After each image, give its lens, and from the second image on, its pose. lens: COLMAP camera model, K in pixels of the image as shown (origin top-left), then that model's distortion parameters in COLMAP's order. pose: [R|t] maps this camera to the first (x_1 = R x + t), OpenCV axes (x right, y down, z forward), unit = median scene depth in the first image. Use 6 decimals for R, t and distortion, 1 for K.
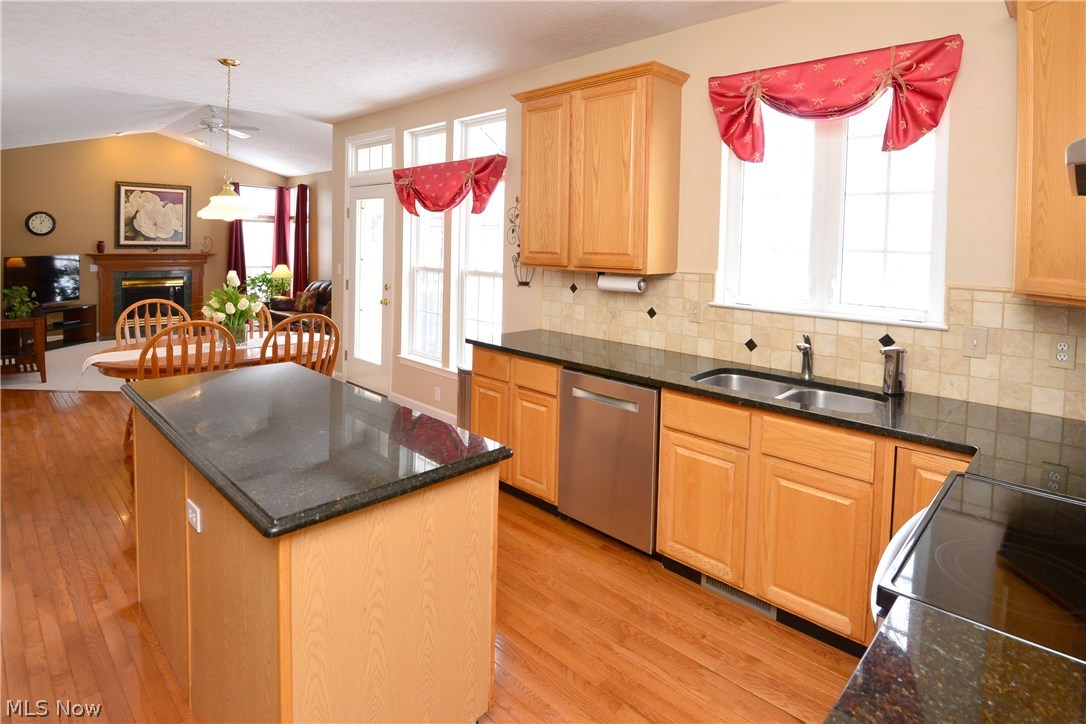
lens RADIAL K [[570.6, 0, 549.4], [0, 570.6, 251.7], [0, 0, 1]] dist [-0.033778, -0.000149]
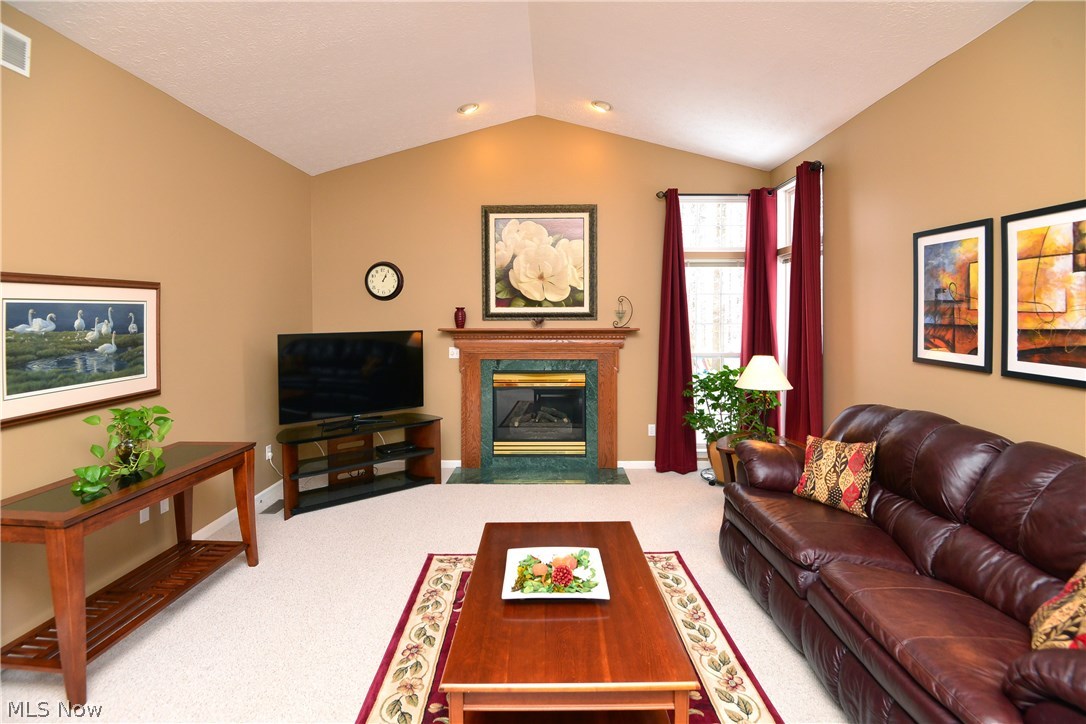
lens RADIAL K [[522.7, 0, 554.3], [0, 522.7, 326.8], [0, 0, 1]] dist [-0.040670, -0.006447]
pose [[0.678613, -0.002414, -0.734492, -0.316295], [0.006592, 0.999974, 0.002804, 0.000069], [0.734466, -0.006745, 0.678612, 0.673181]]
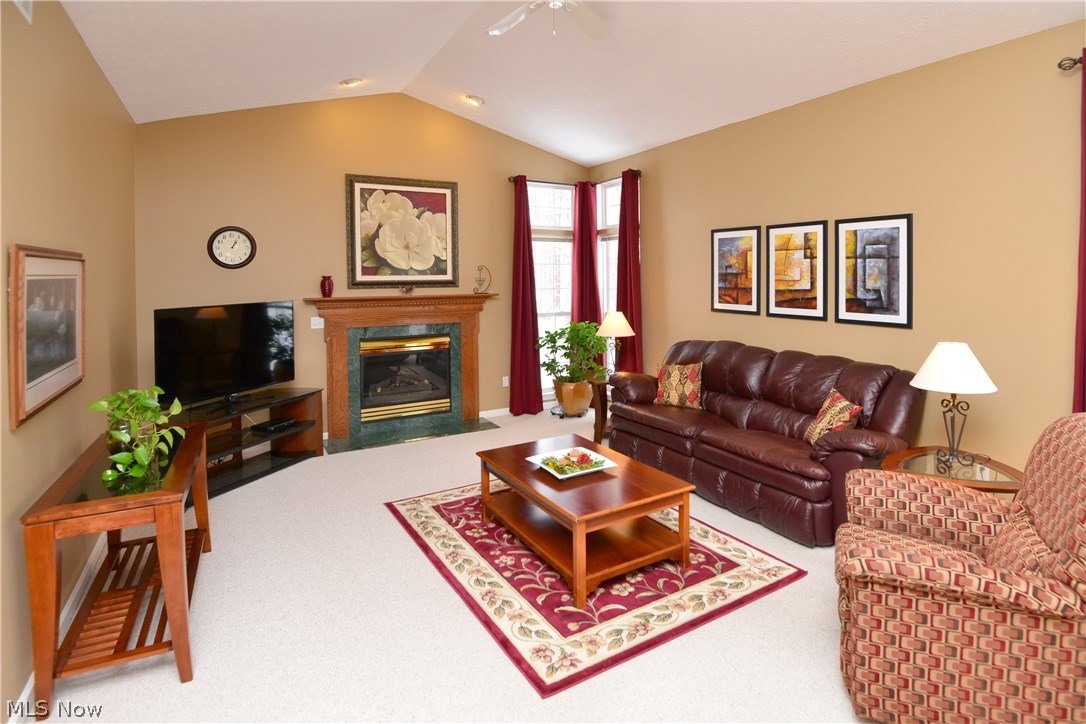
lens RADIAL K [[565.6, 0, 584.9], [0, 565.6, 289.6], [0, 0, 1]] dist [-0.031449, -0.011460]
pose [[0.966649, -0.019228, -0.255381, -0.379147], [0.022386, 0.999705, 0.009464, -0.004986], [0.255124, -0.014866, 0.966794, 0.483120]]
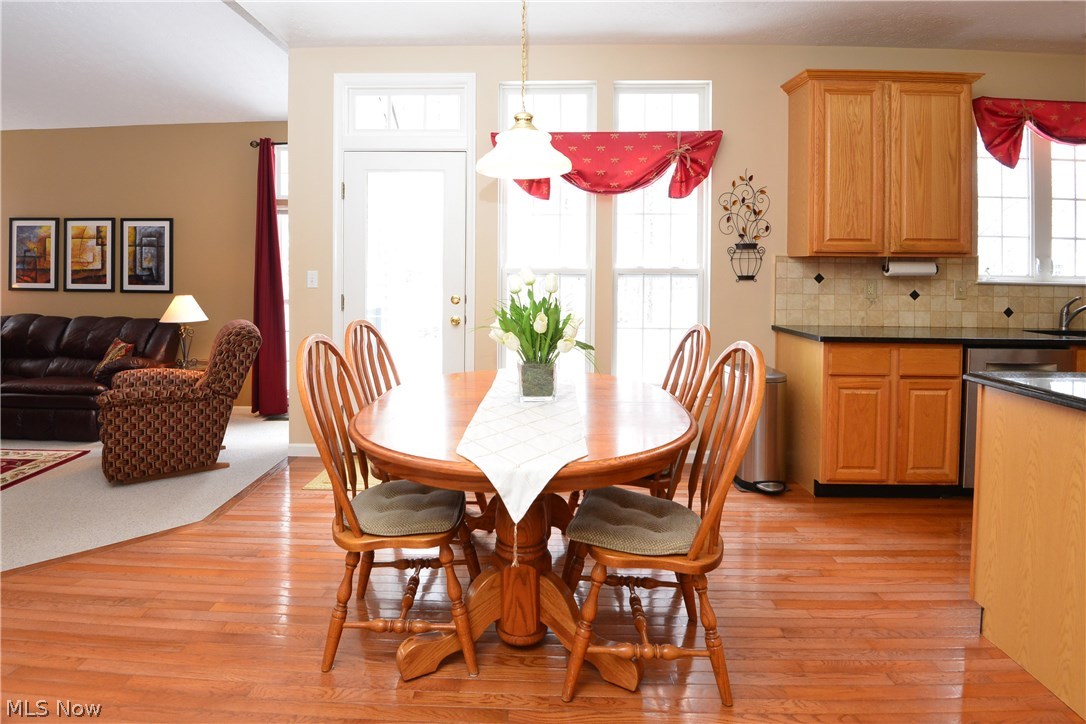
lens RADIAL K [[565.6, 0, 505.9], [0, 565.6, 274.3], [0, 0, 1]] dist [-0.031449, -0.011460]
pose [[0.763463, -0.015463, 0.645667, -0.371259], [0.018890, 0.999820, 0.001609, 0.016794], [-0.645576, 0.010968, 0.763618, 0.231506]]
